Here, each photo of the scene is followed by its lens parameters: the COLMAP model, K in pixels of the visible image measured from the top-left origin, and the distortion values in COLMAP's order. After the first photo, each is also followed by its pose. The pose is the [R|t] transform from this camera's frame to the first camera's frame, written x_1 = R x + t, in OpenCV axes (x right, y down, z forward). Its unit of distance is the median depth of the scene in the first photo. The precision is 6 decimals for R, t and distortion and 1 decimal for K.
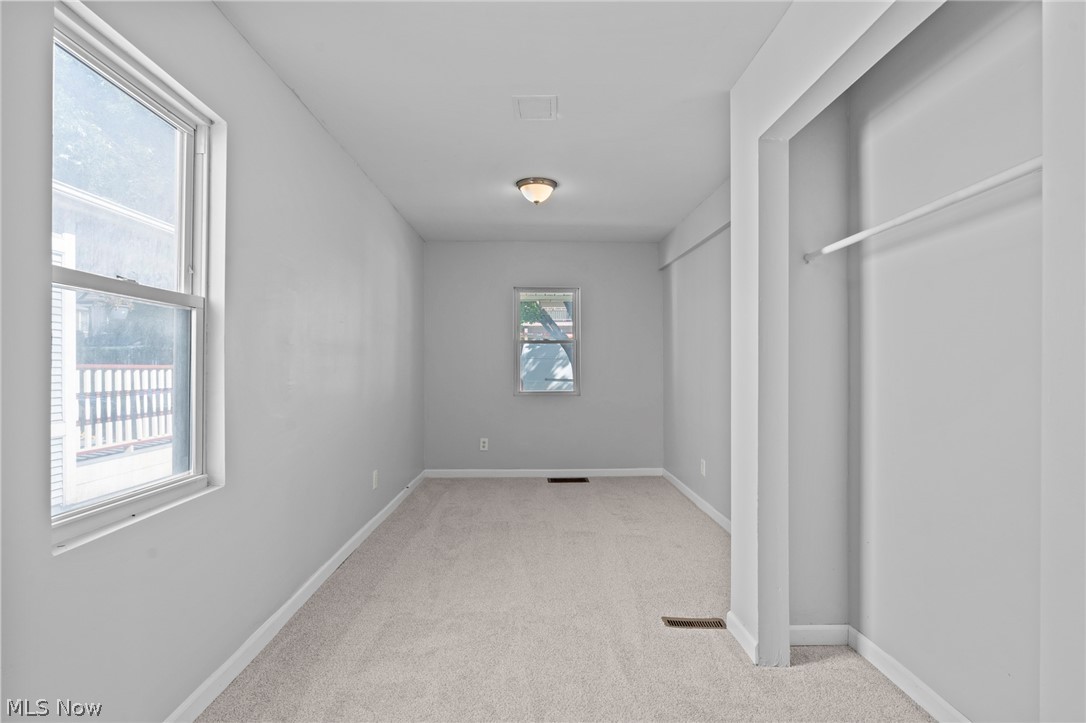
lens RADIAL K [[556.2, 0, 546.7], [0, 556.2, 361.5], [0, 0, 1]] dist [-0.000523, -0.000520]
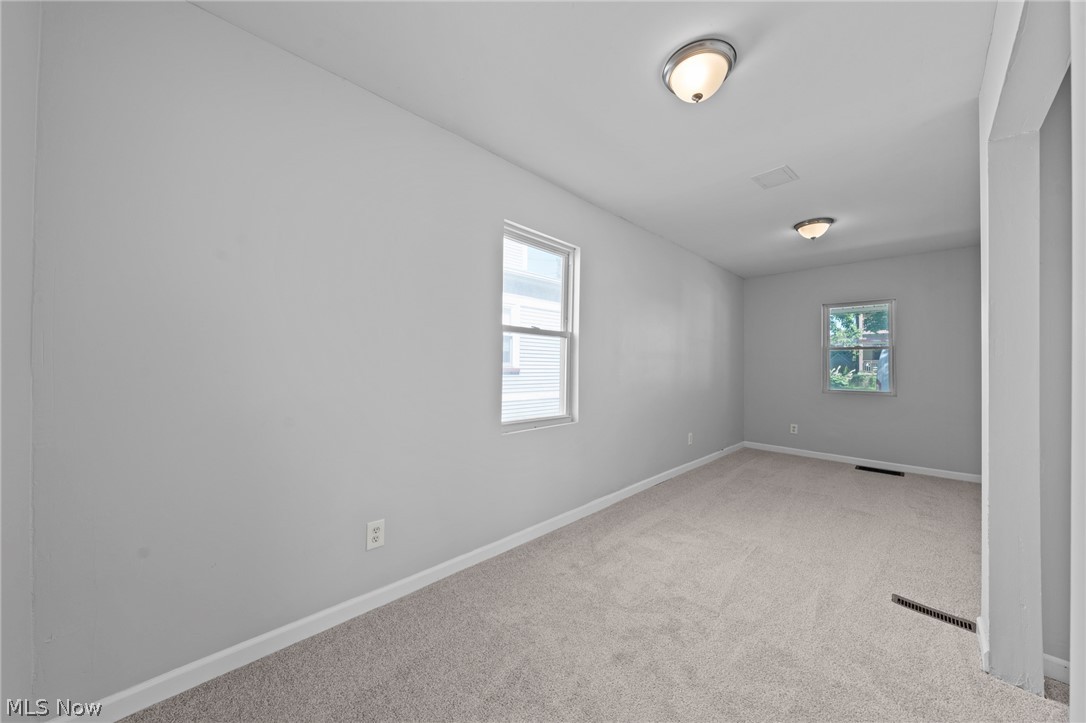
lens RADIAL K [[372.4, 0, 541.2], [0, 372.4, 358.3], [0, 0, 1]] dist [-0.000180, -0.000370]
pose [[0.673271, -0.002823, -0.739391, 0.245619], [-0.008970, 0.999888, -0.011986, 0.002007], [0.739342, 0.014702, 0.673170, -0.027324]]
